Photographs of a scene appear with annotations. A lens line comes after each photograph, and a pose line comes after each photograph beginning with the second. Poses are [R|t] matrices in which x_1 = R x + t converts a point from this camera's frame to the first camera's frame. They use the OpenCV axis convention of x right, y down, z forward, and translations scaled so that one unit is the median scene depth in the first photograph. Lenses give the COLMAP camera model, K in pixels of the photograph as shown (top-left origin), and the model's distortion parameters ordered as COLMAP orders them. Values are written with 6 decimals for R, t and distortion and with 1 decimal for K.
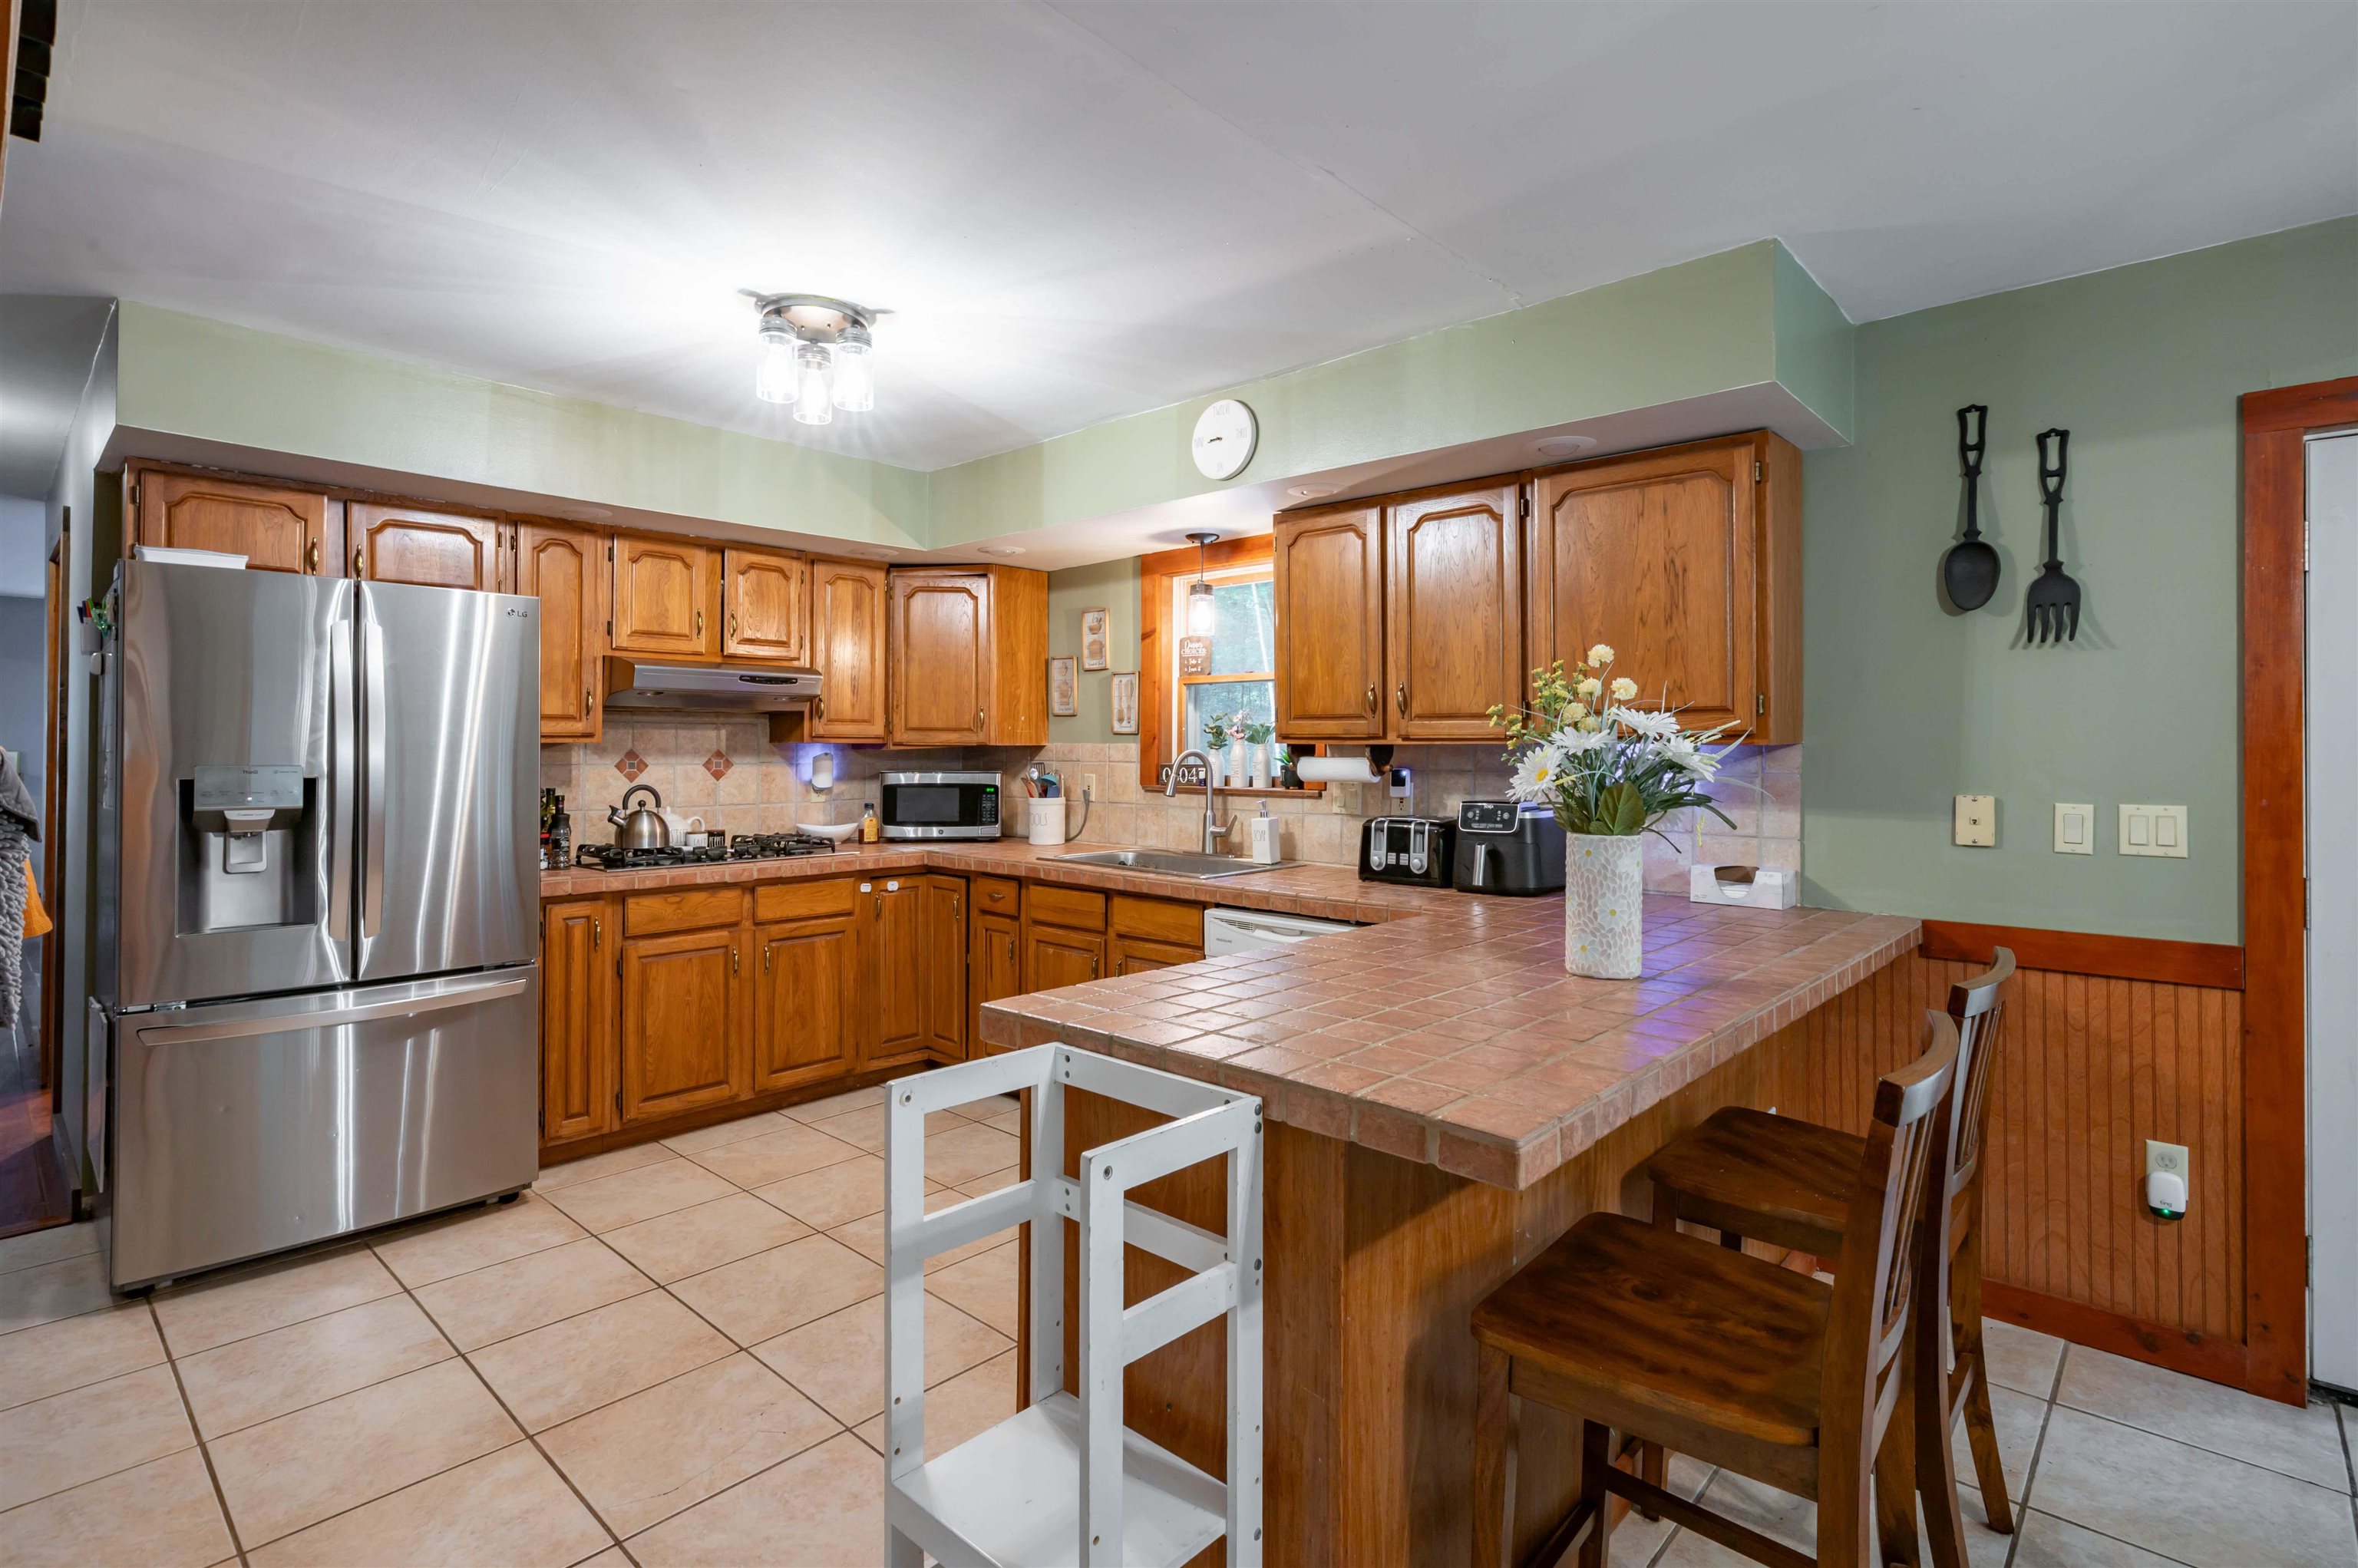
lens RADIAL K [[1188.2, 0, 1224.0], [0, 1188.2, 737.8], [0, 0, 1]] dist [-0.002028, 0.000422]
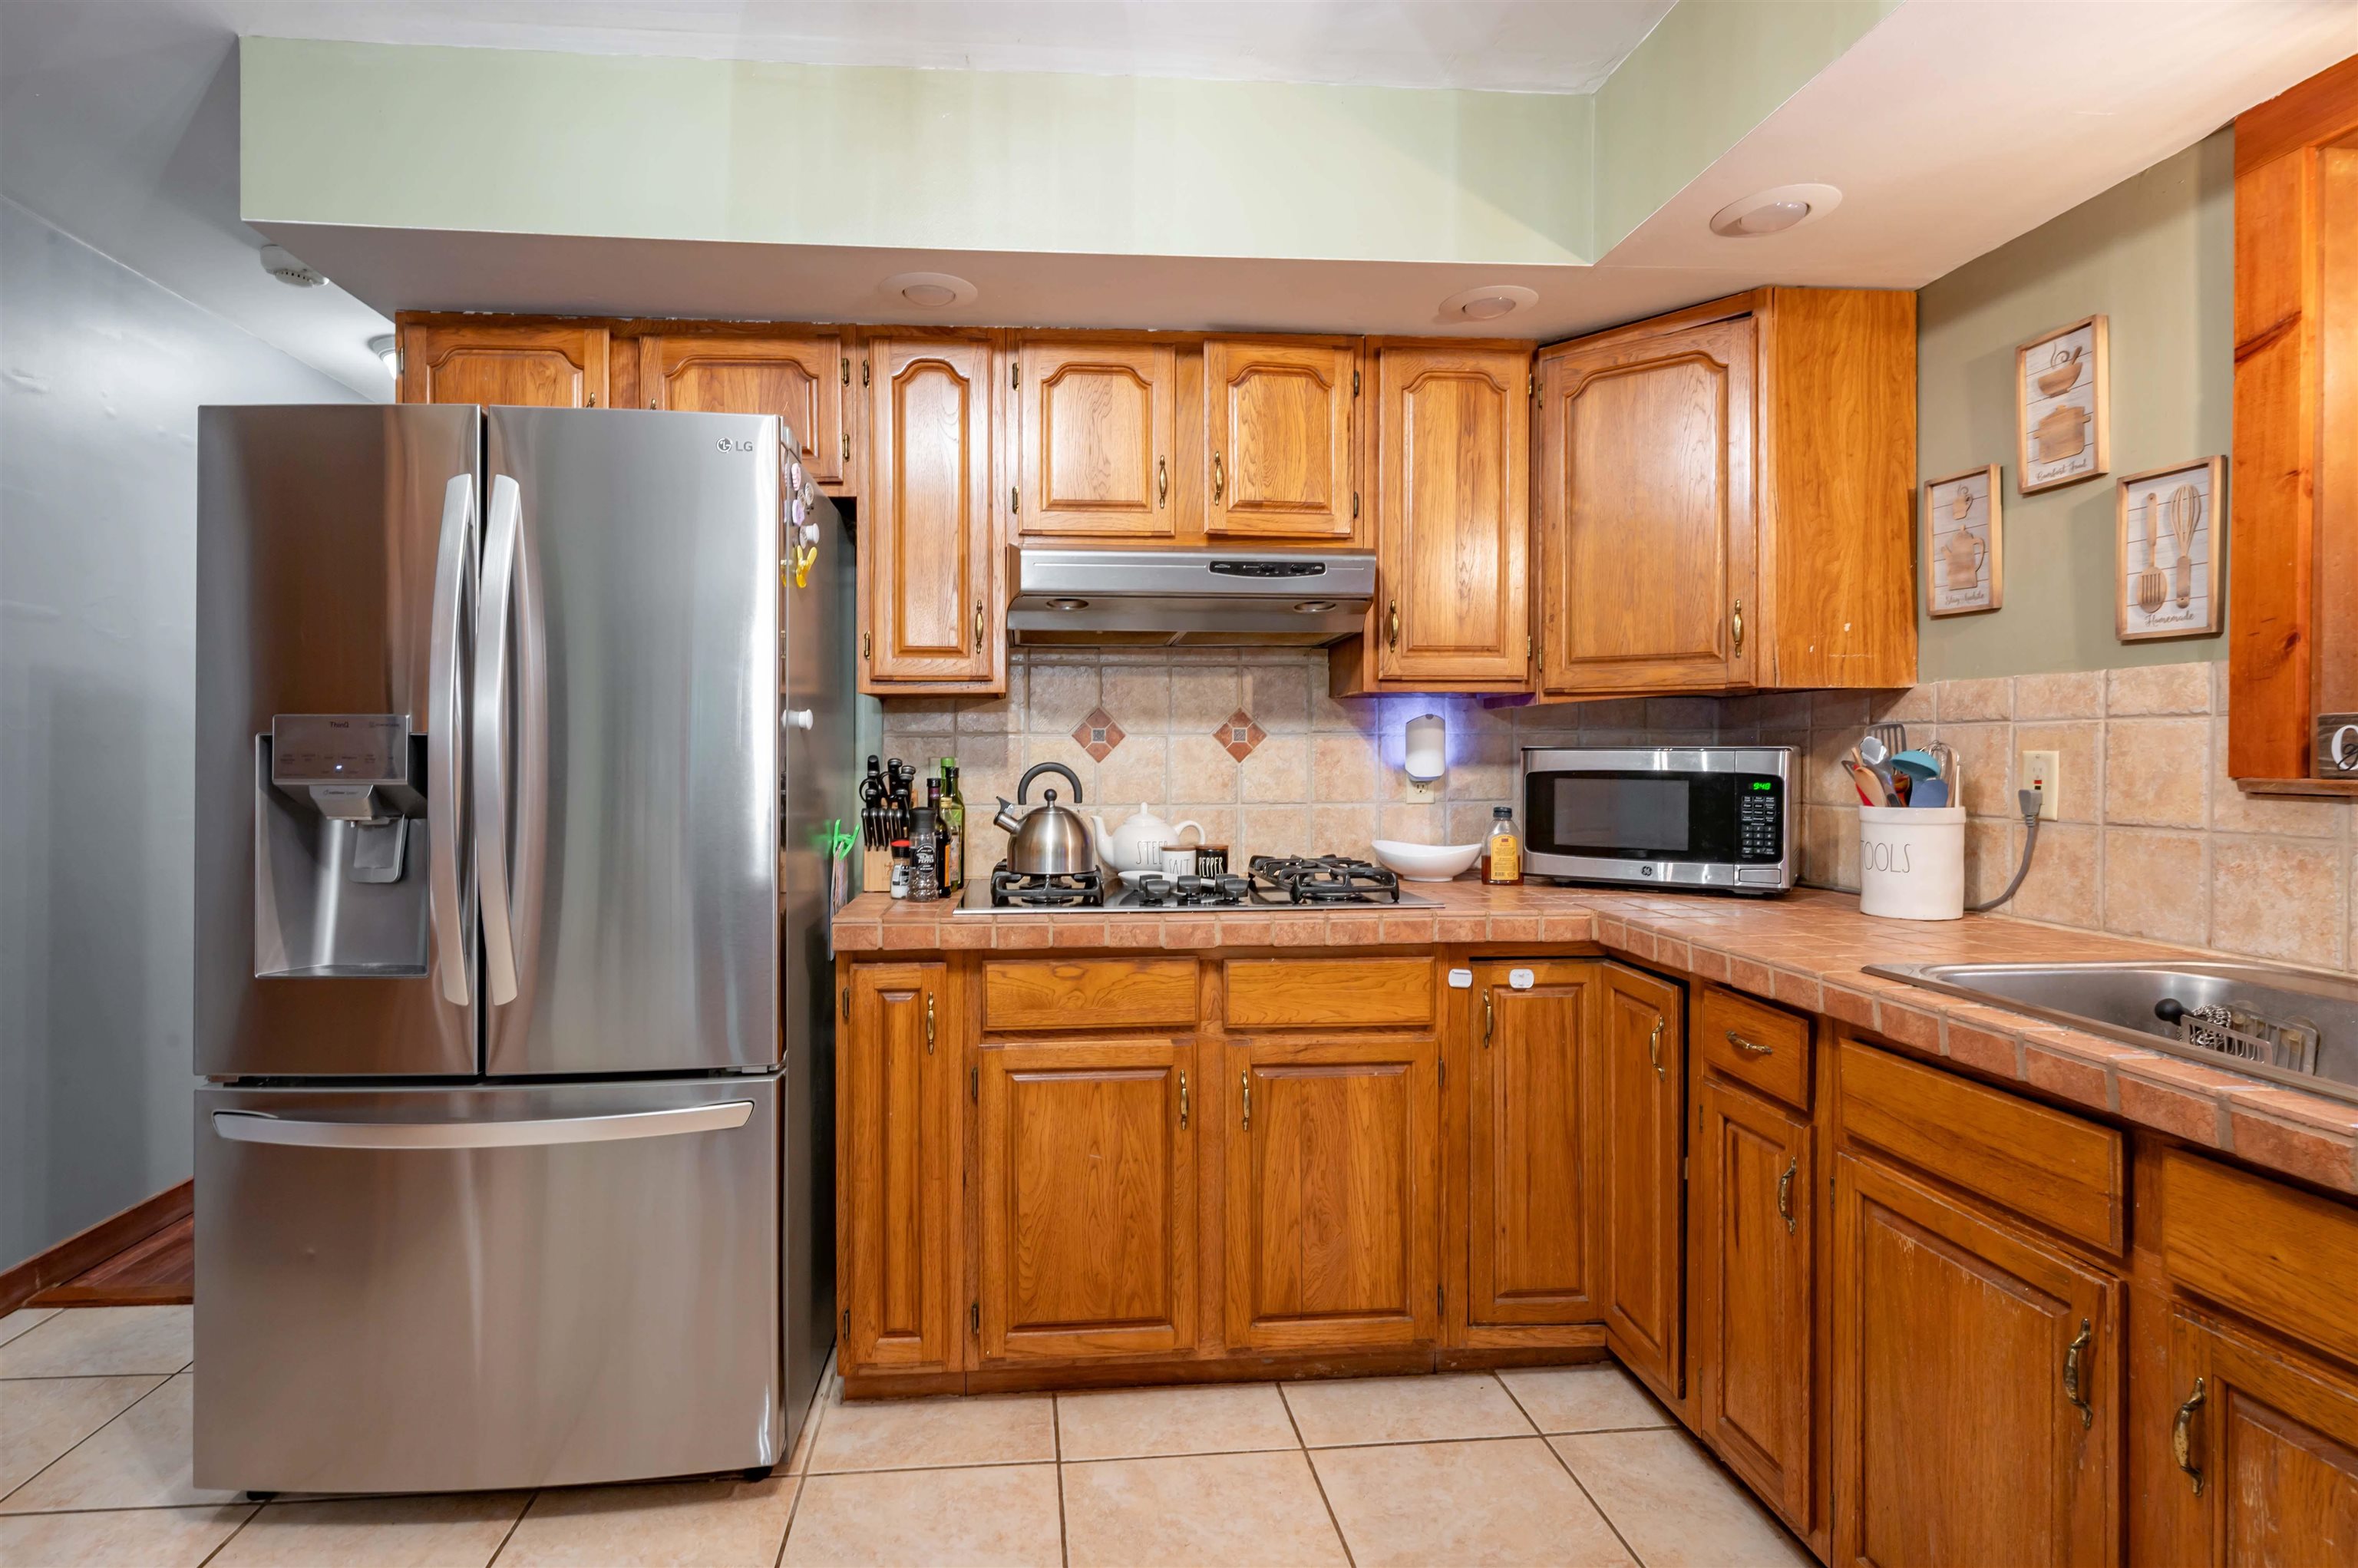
lens RADIAL K [[1180.1, 0, 1070.2], [0, 1180.1, 763.5], [0, 0, 1]] dist [-0.002708, 0.001232]
pose [[0.705010, 0.003163, -0.709190, -0.074663], [0.009883, 0.999849, 0.014283, 0.031144], [0.709129, -0.017079, 0.704872, 0.589156]]
